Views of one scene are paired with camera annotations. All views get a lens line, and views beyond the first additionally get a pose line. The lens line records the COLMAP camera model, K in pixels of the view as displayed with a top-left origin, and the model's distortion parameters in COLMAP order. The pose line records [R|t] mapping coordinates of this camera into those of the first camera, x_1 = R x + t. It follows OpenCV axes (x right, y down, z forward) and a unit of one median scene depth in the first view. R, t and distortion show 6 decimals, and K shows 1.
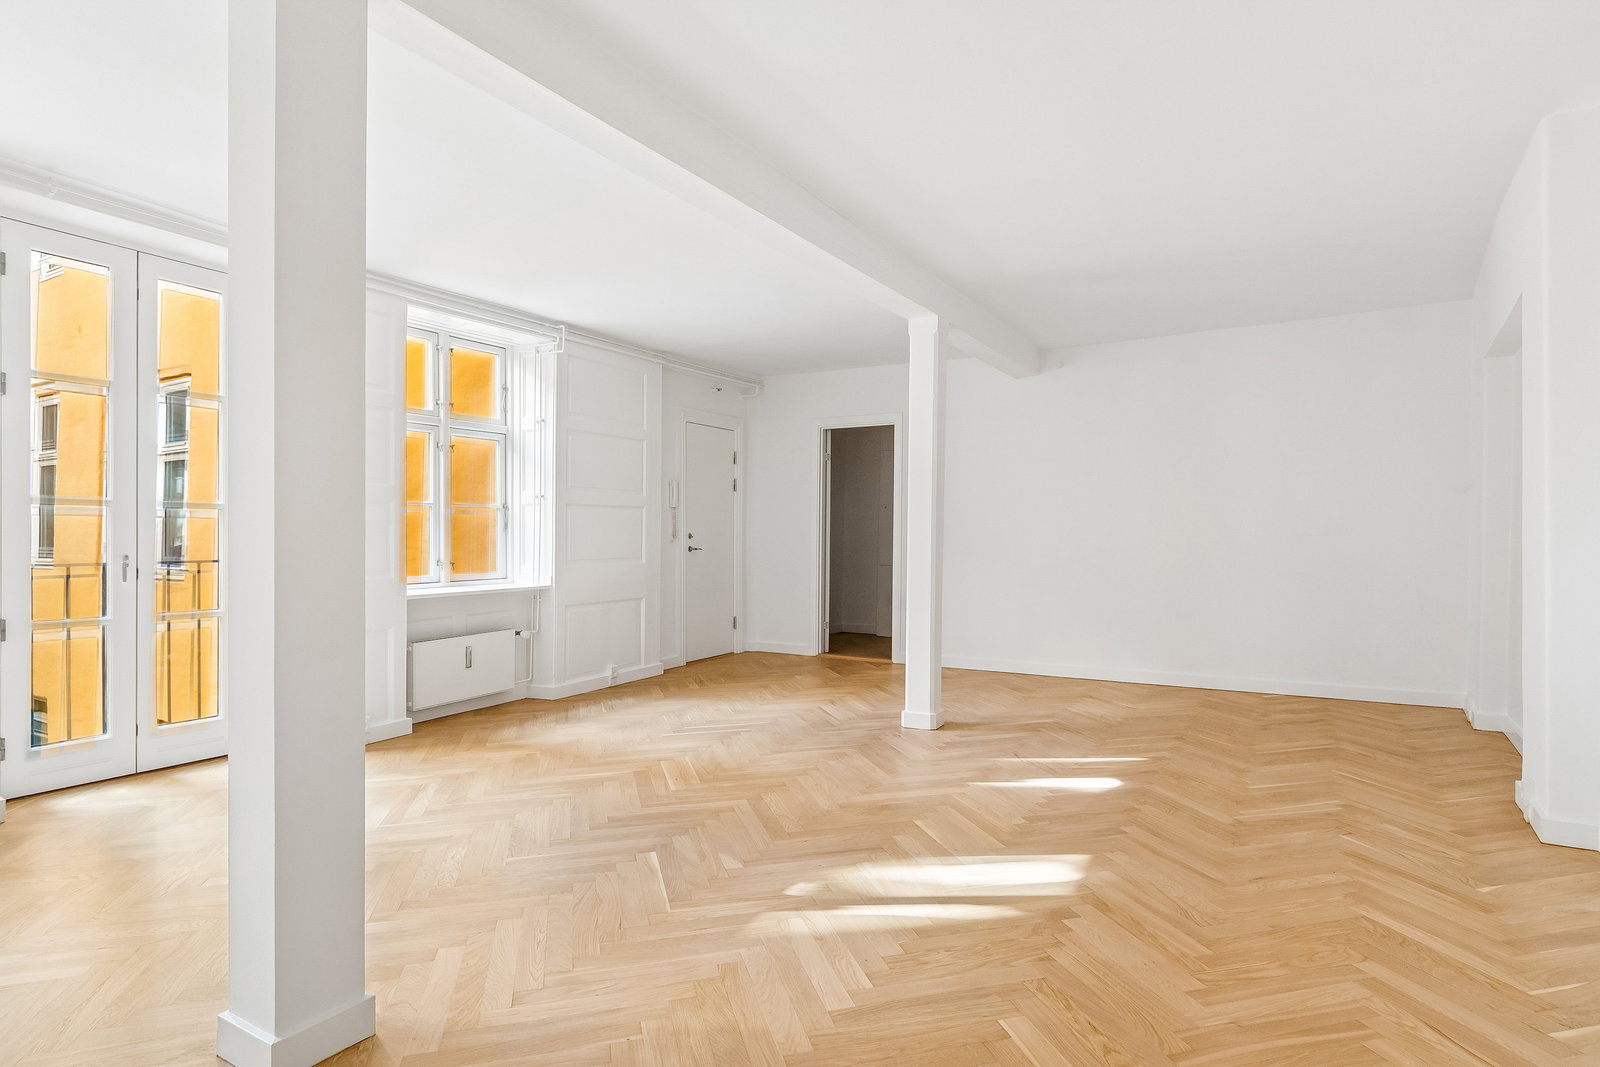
lens RADIAL K [[872.7, 0, 800.0], [0, 872.7, 533.5], [0, 0, 1]] dist [0.003573, 0.001366]
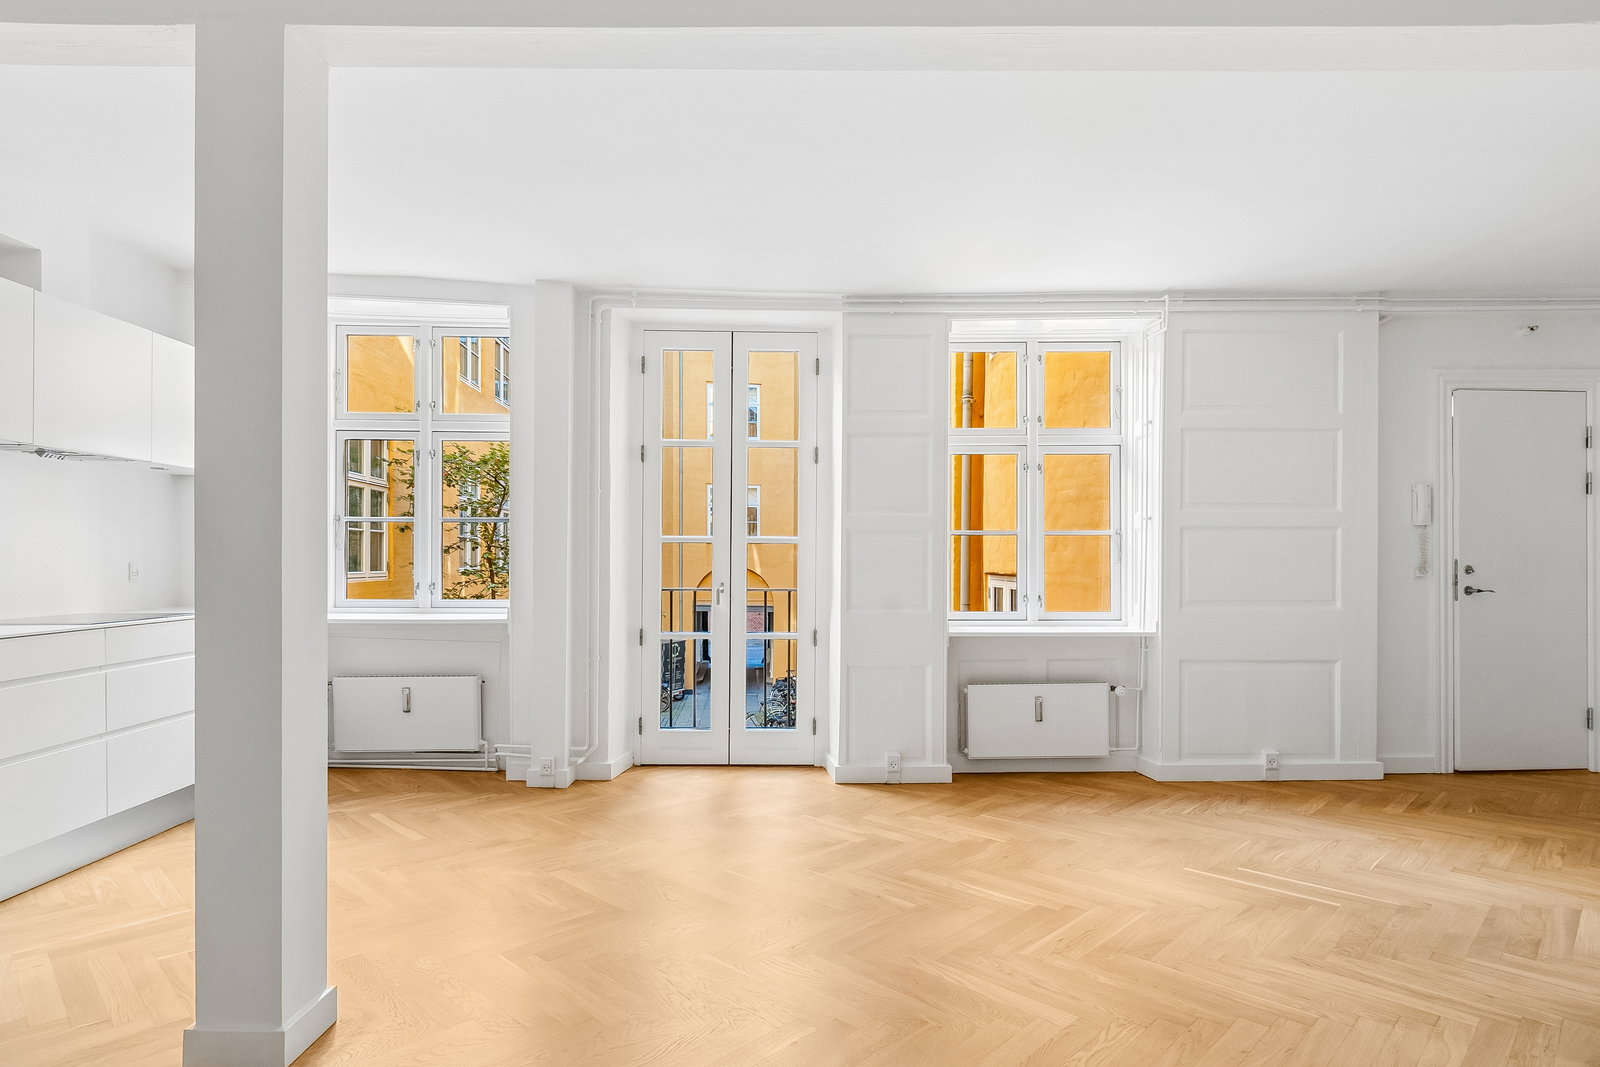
lens RADIAL K [[896.3, 0, 804.2], [0, 896.3, 553.3], [0, 0, 1]] dist [0.058313, -0.051179]
pose [[0.513329, 0.002877, -0.858187, 0.257917], [0.000060, 0.999994, 0.003389, -0.015312], [0.858192, -0.001791, 0.513326, 0.329879]]
